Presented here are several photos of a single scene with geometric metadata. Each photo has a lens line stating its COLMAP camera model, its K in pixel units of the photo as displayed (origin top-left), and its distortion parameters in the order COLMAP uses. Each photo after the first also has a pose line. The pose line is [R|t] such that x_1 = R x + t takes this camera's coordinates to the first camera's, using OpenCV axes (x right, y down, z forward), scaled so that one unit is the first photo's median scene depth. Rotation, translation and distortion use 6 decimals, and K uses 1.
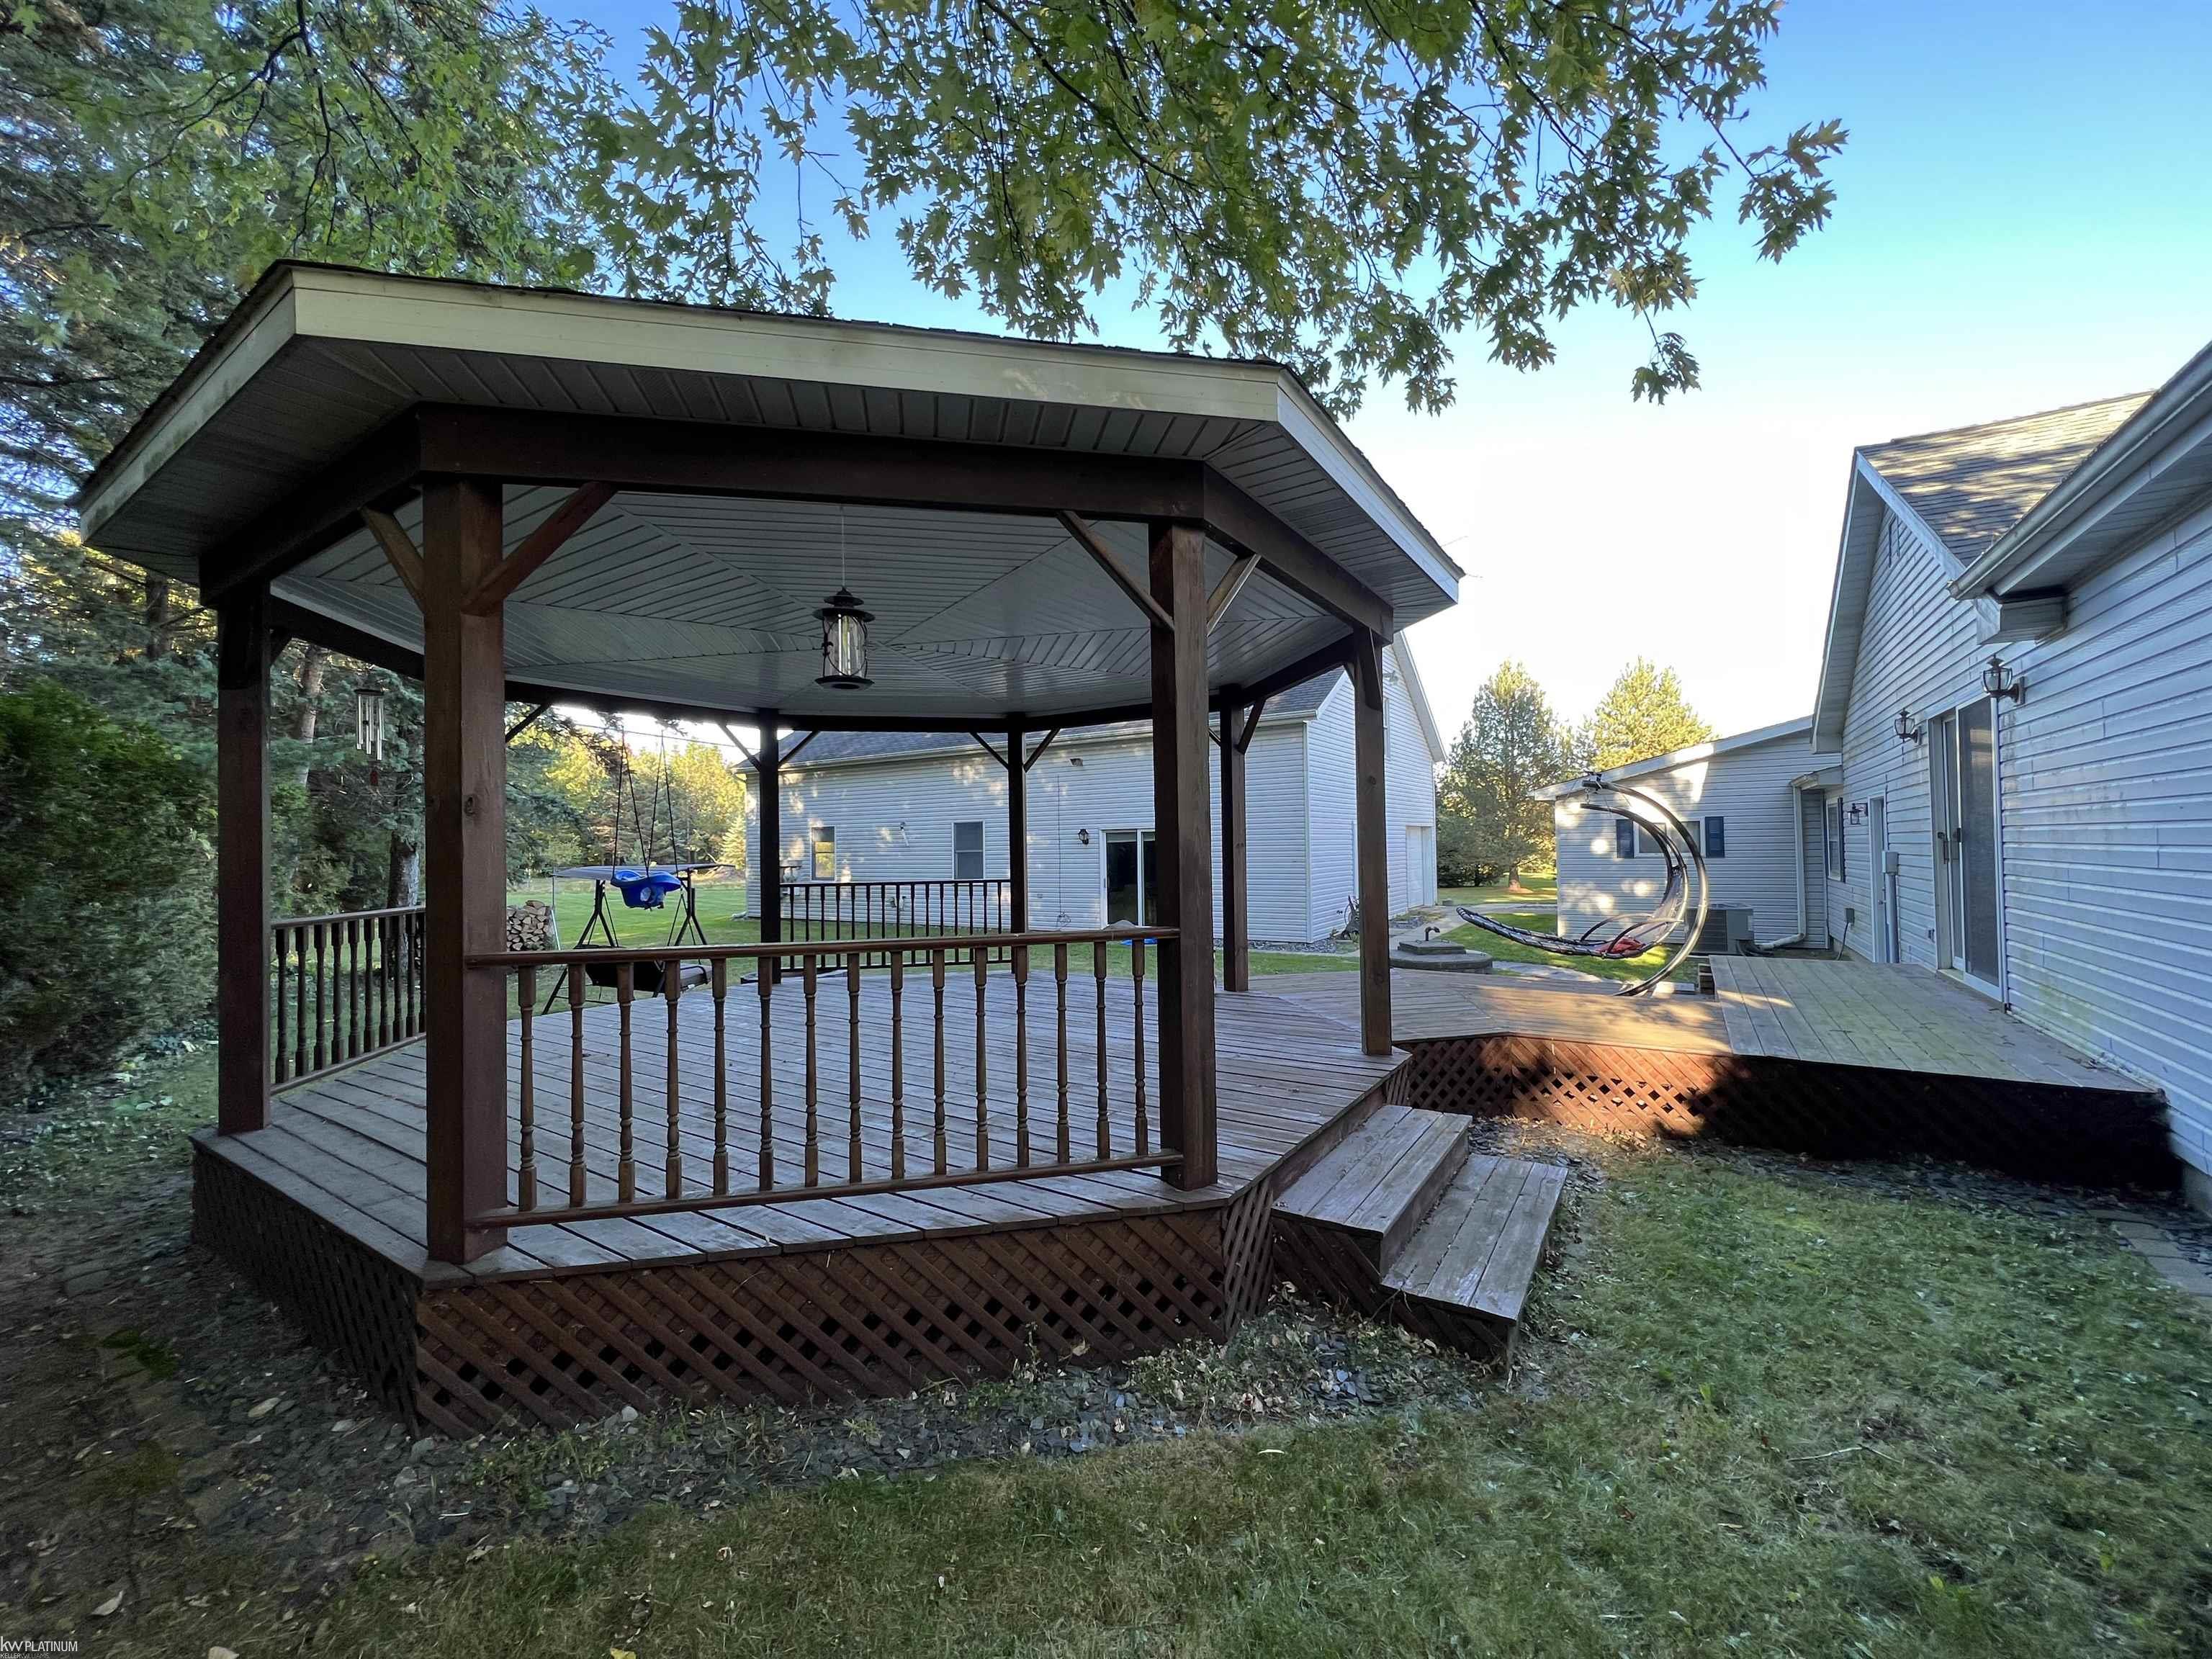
lens RADIAL K [[877.9, 0, 1089.1], [0, 877.9, 843.7], [0, 0, 1]] dist [0.002163, 0.000045]
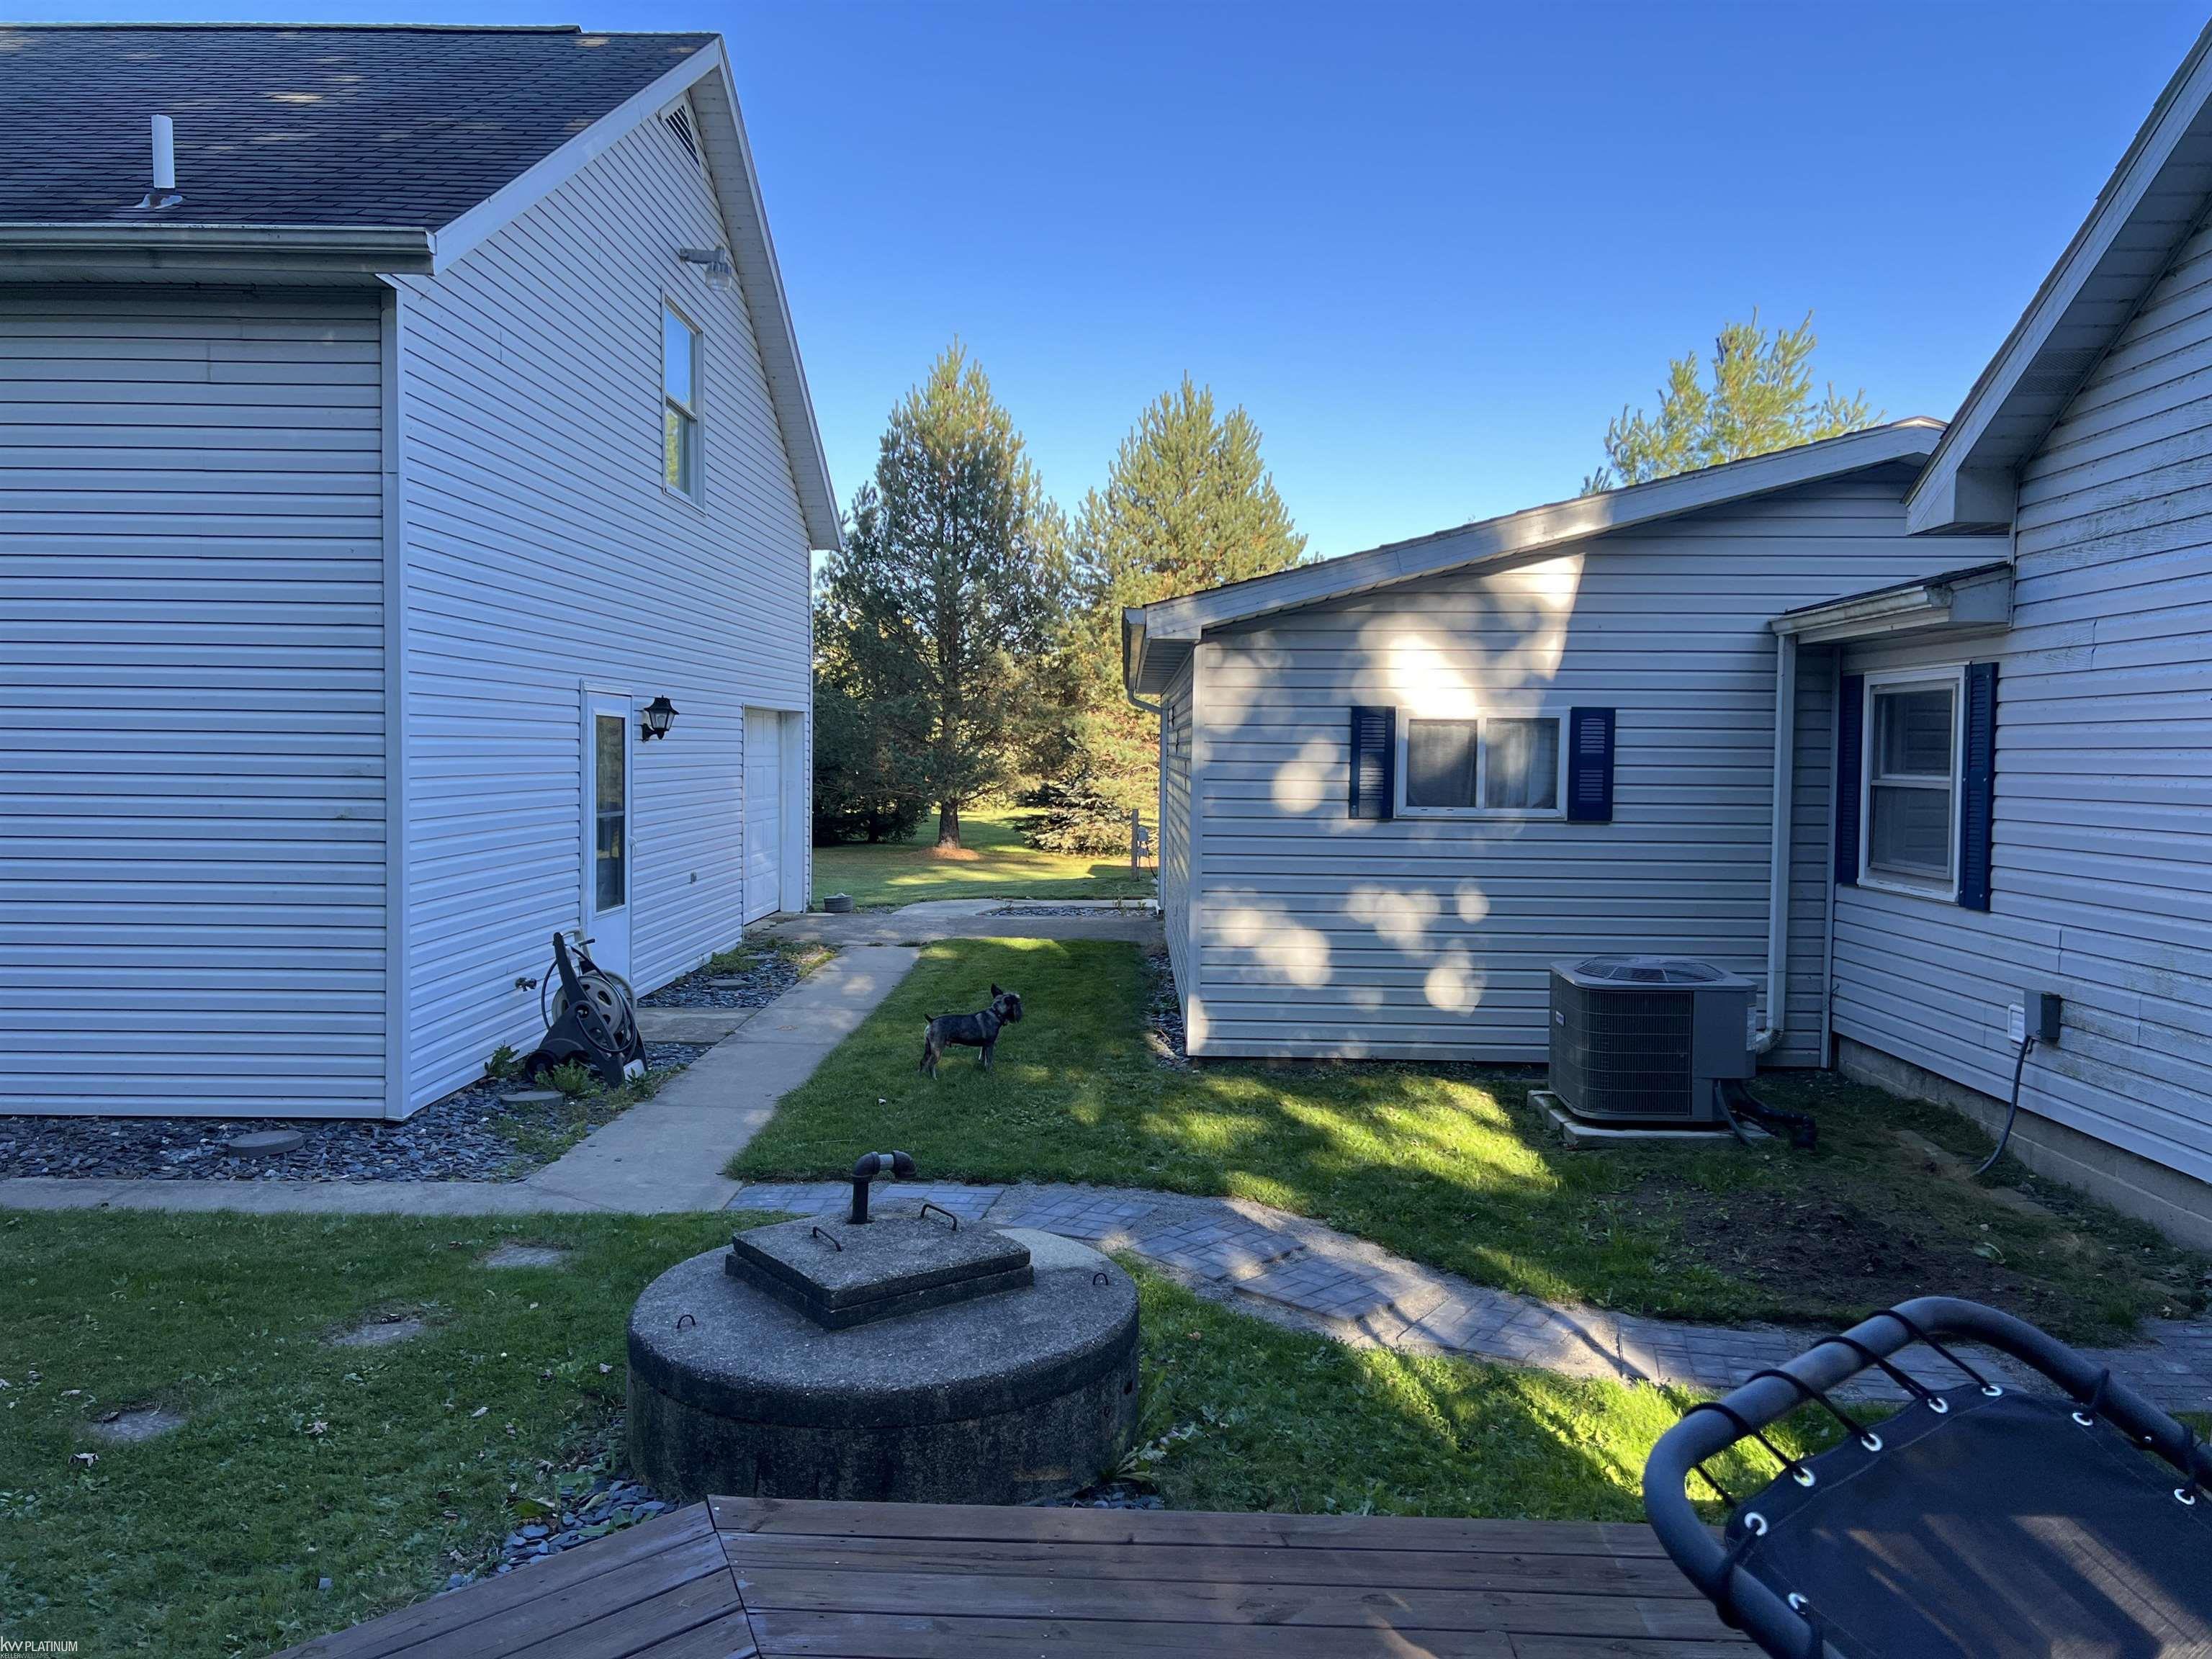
lens RADIAL K [[1651.8, 0, 1102.3], [0, 1651.8, 840.2], [0, 0, 1]] dist [0.036964, -0.038483]
pose [[0.842593, -0.002836, 0.538543, 0.108235], [-0.028433, 0.998357, 0.049743, -0.003344], [-0.537800, -0.057225, 0.841128, 0.313978]]
